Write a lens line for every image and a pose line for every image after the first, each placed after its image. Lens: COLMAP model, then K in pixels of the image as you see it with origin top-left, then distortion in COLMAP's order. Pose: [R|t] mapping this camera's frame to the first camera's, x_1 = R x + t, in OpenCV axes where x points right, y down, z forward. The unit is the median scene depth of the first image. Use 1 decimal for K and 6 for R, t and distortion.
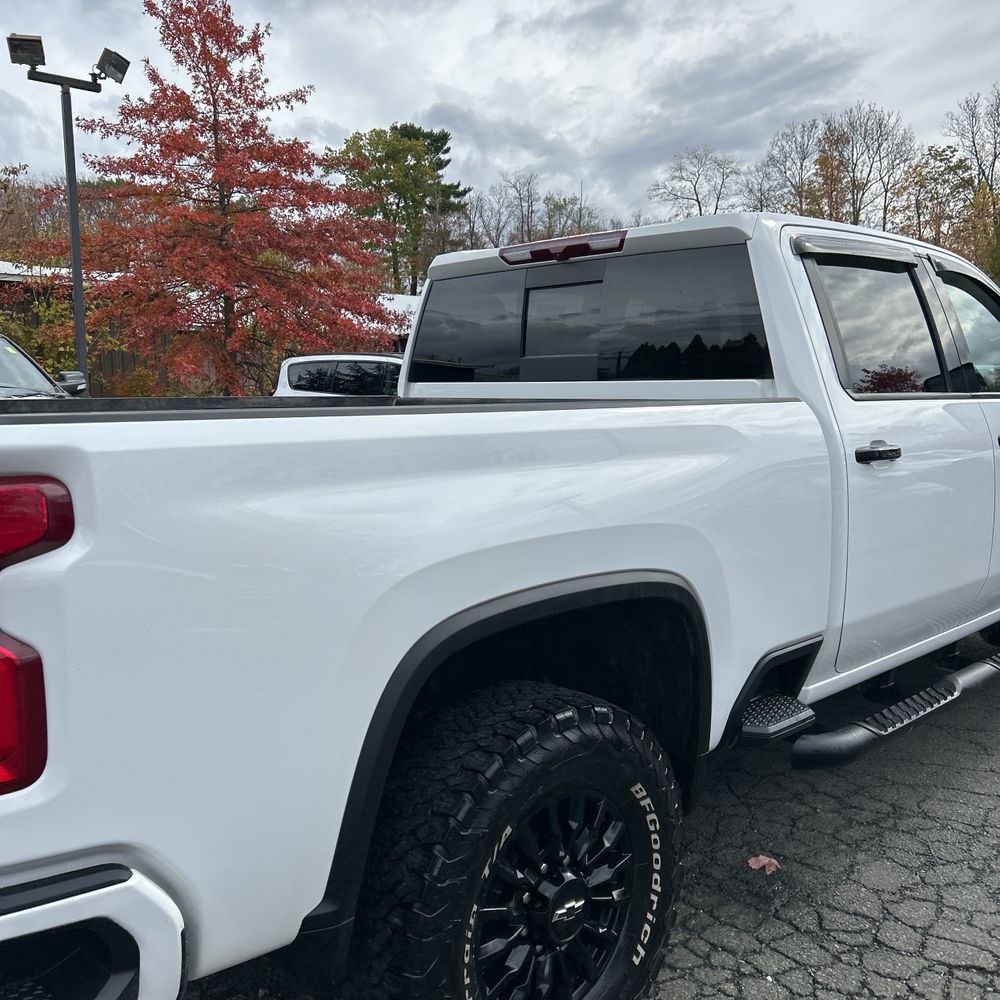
lens RADIAL K [[1009.0, 0, 497.3], [0, 1009.0, 465.8], [0, 0, 1]] dist [0.043062, -0.009641]
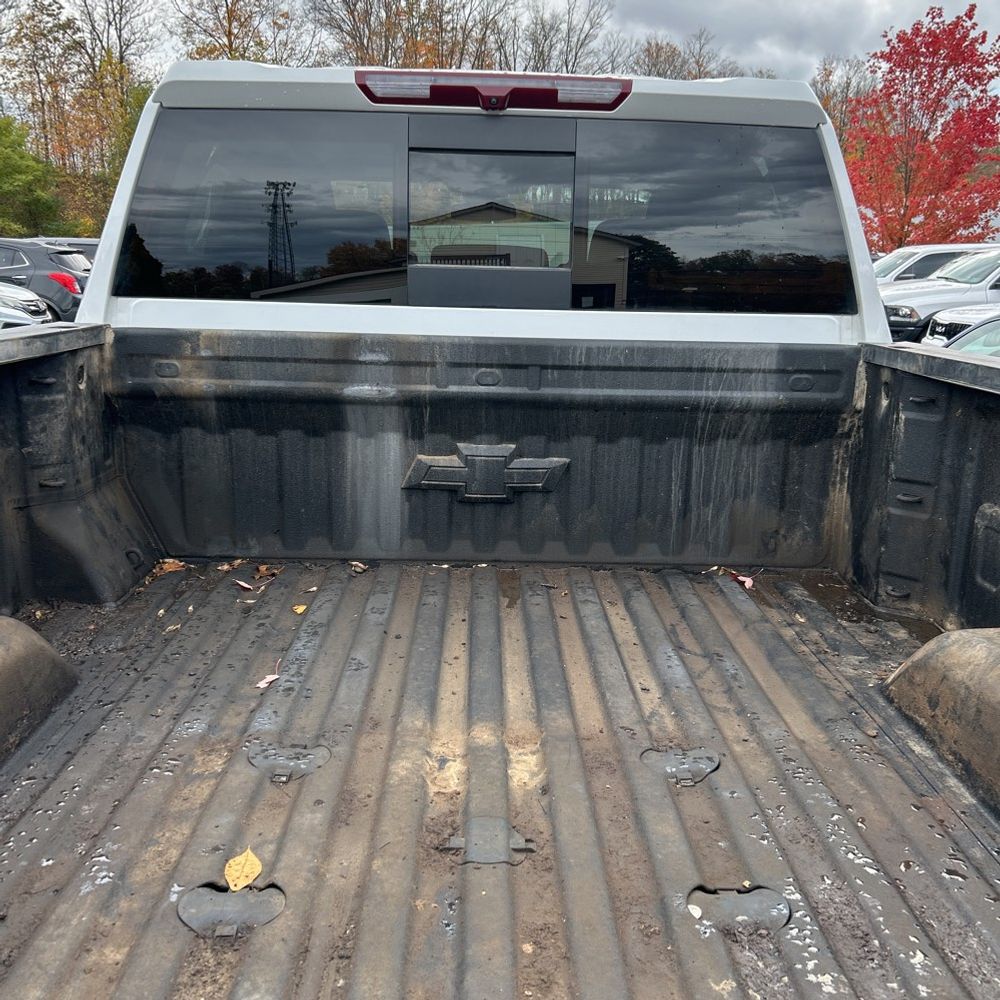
lens RADIAL K [[998.9, 0, 505.9], [0, 998.9, 516.4], [0, 0, 1]] dist [0.039130, -0.041905]
pose [[0.685508, -0.153516, 0.711697, -0.065704], [0.030251, 0.982679, 0.182830, -0.011256], [-0.727437, -0.103802, 0.678278, 0.088122]]
